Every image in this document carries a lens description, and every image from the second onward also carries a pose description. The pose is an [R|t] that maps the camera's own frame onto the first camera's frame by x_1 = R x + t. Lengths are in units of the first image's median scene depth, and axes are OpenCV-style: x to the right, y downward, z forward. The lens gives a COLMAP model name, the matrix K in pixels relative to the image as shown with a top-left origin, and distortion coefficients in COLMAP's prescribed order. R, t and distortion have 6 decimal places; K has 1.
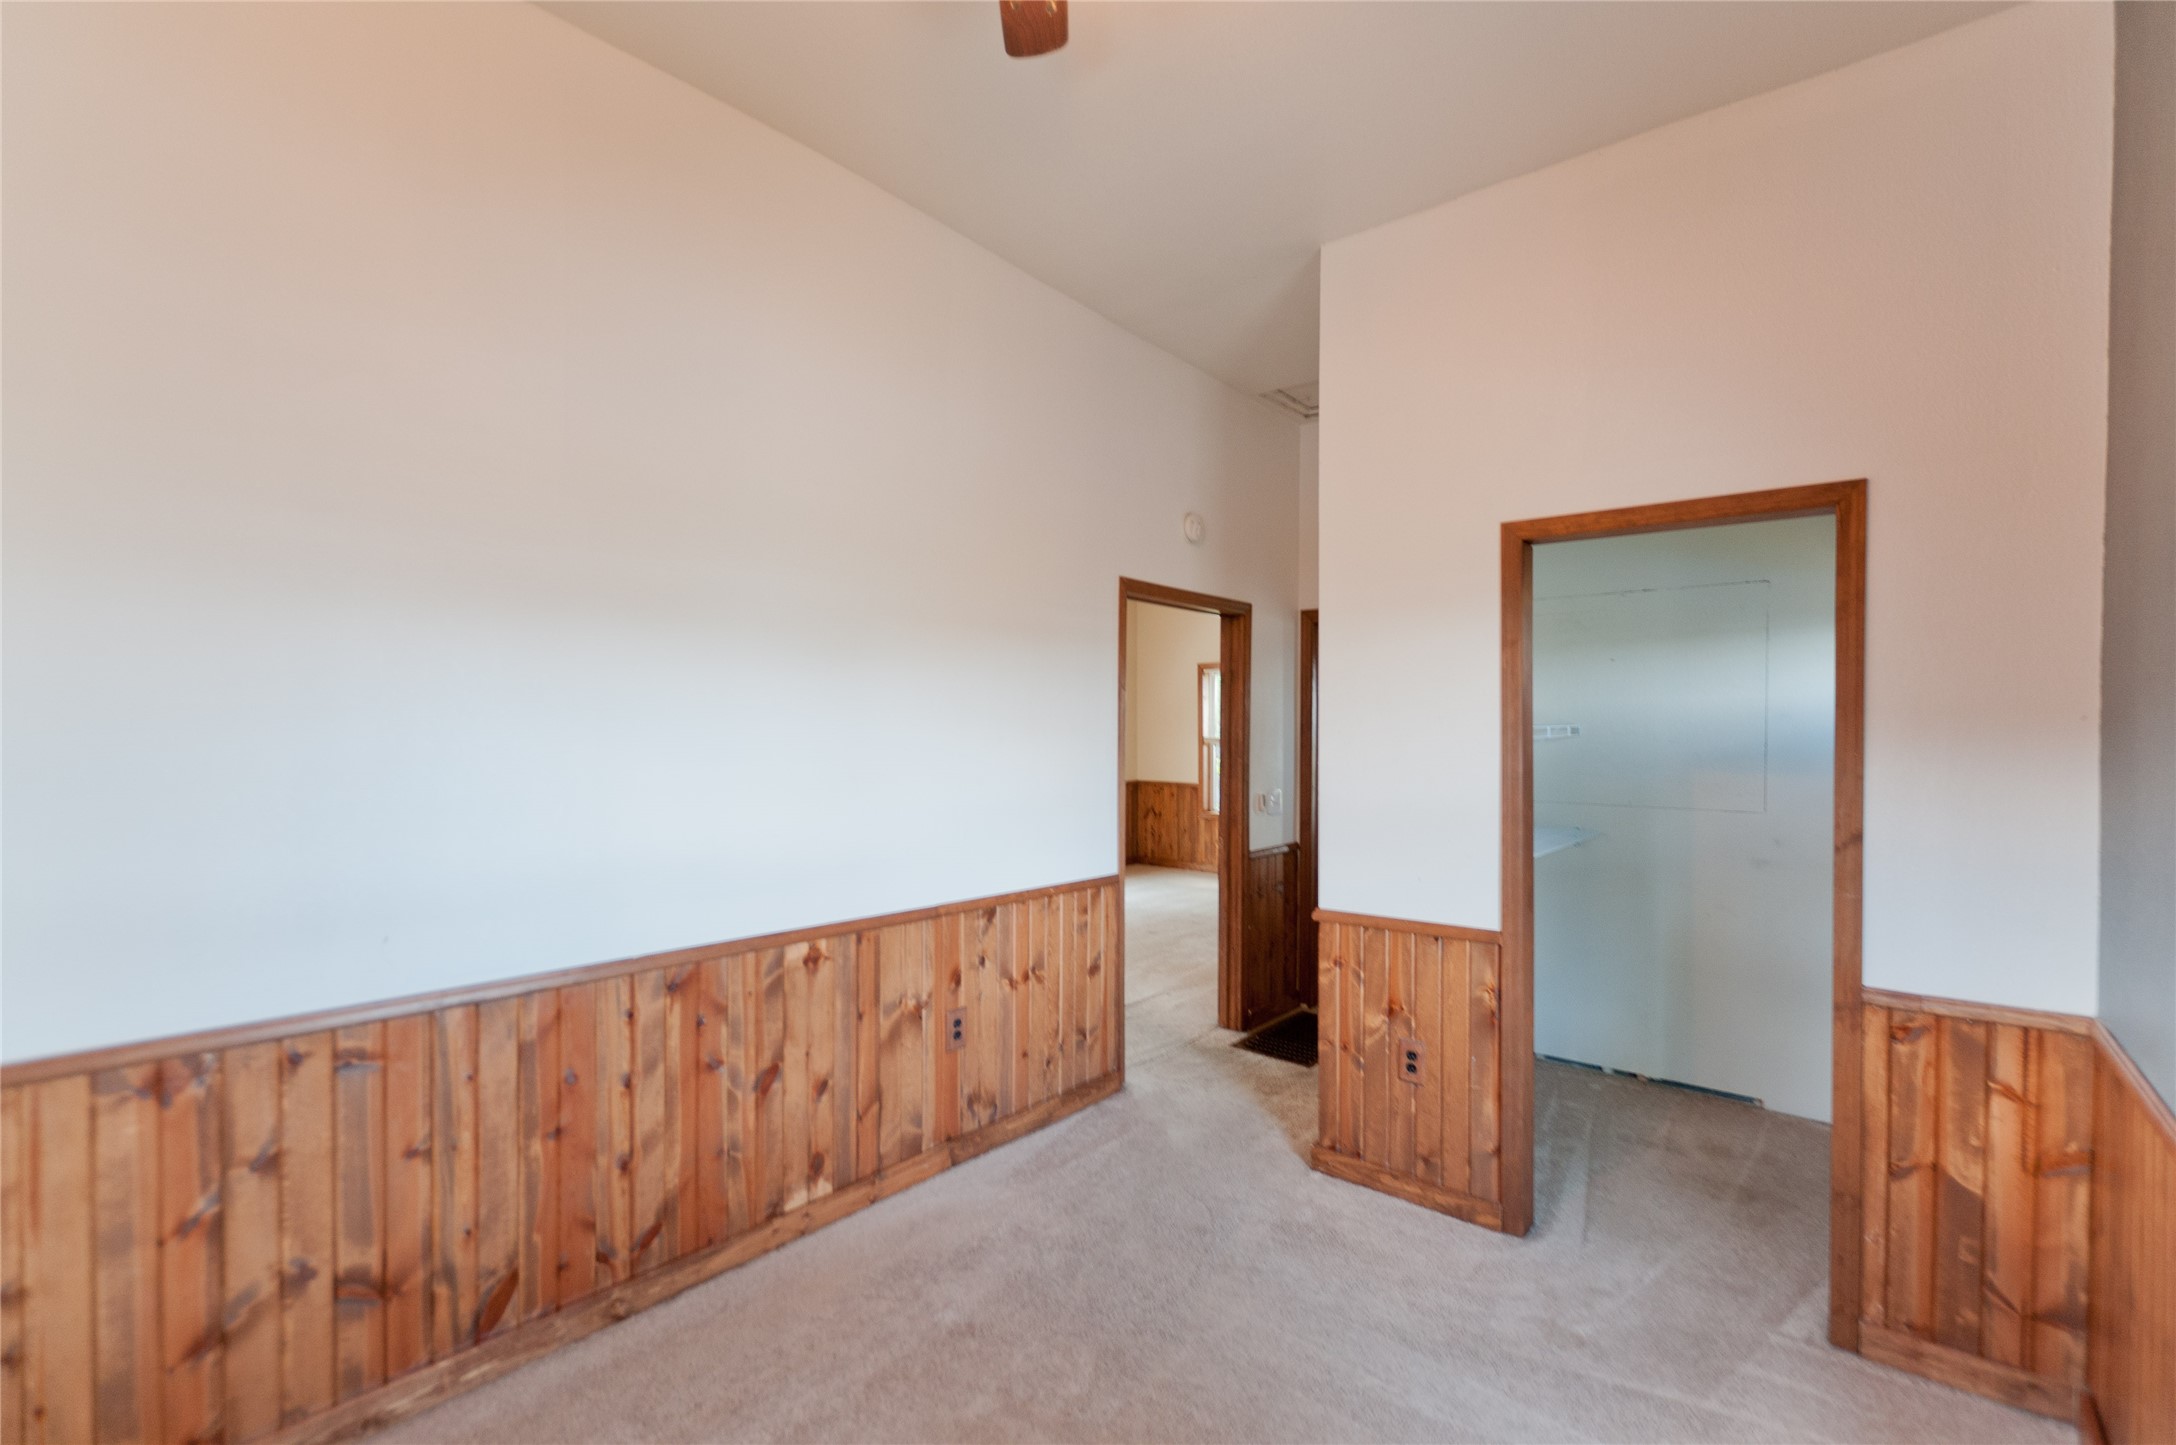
lens RADIAL K [[948.7, 0, 1087.9], [0, 948.7, 733.4], [0, 0, 1]] dist [0.008337, -0.004831]
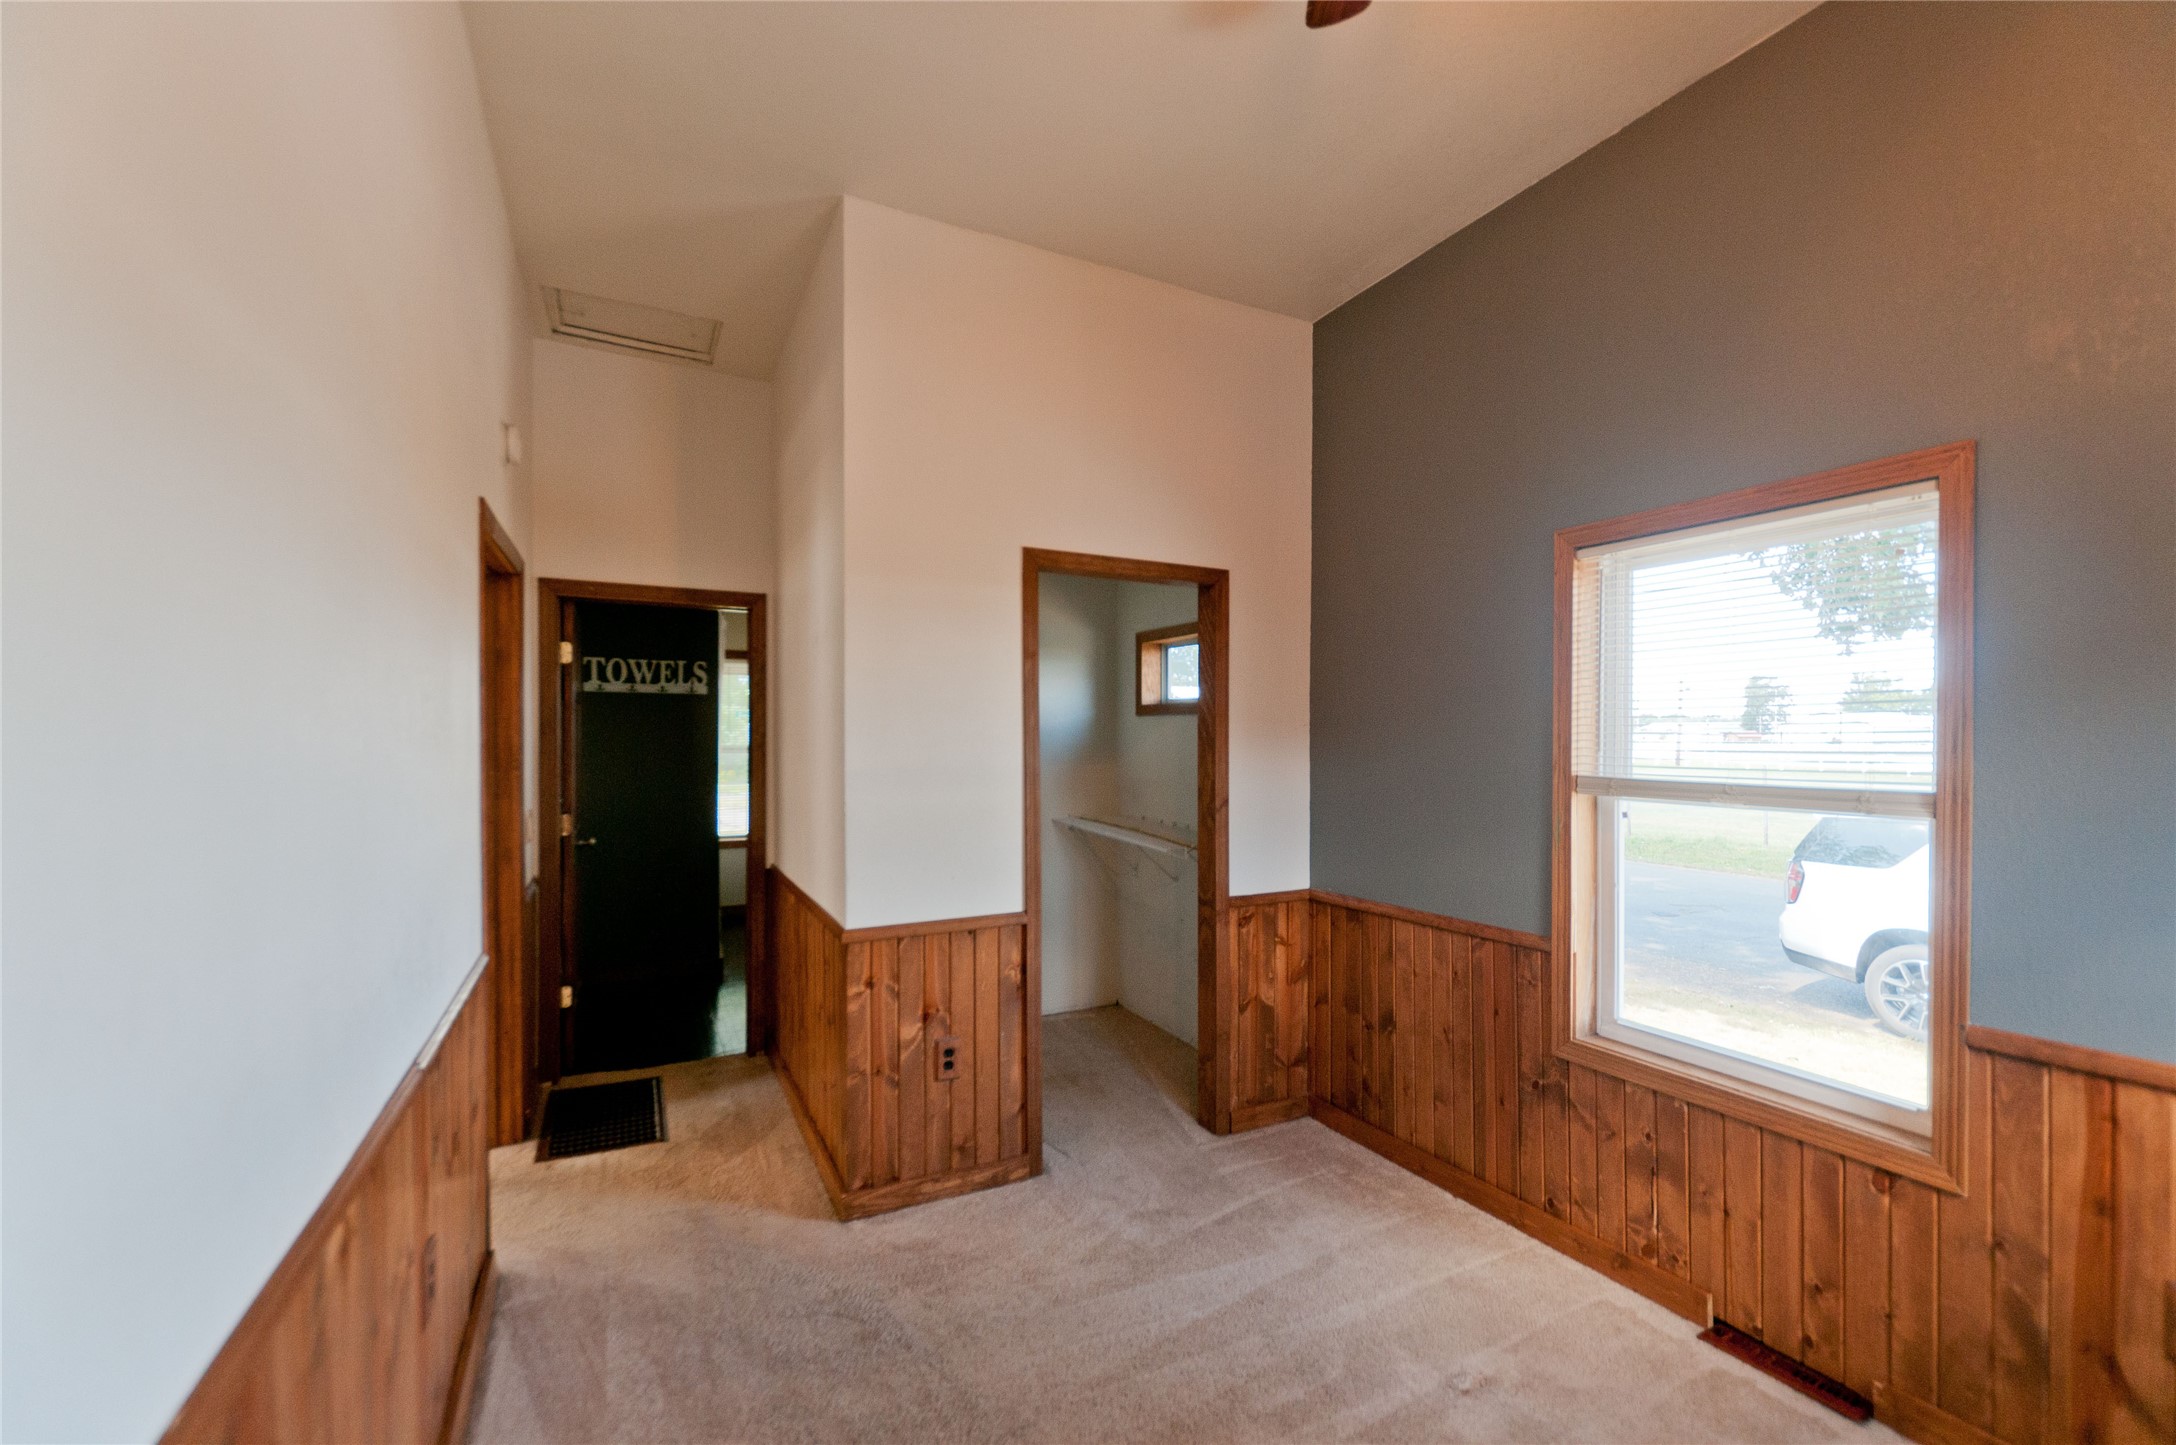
lens RADIAL K [[948.7, 0, 1105.6], [0, 948.7, 732.8], [0, 0, 1]] dist [0.008337, -0.004831]
pose [[0.375042, -0.004064, 0.926999, -0.562295], [0.002834, 0.999991, 0.003237, -0.006059], [-0.927003, 0.001413, 0.375050, 0.485843]]
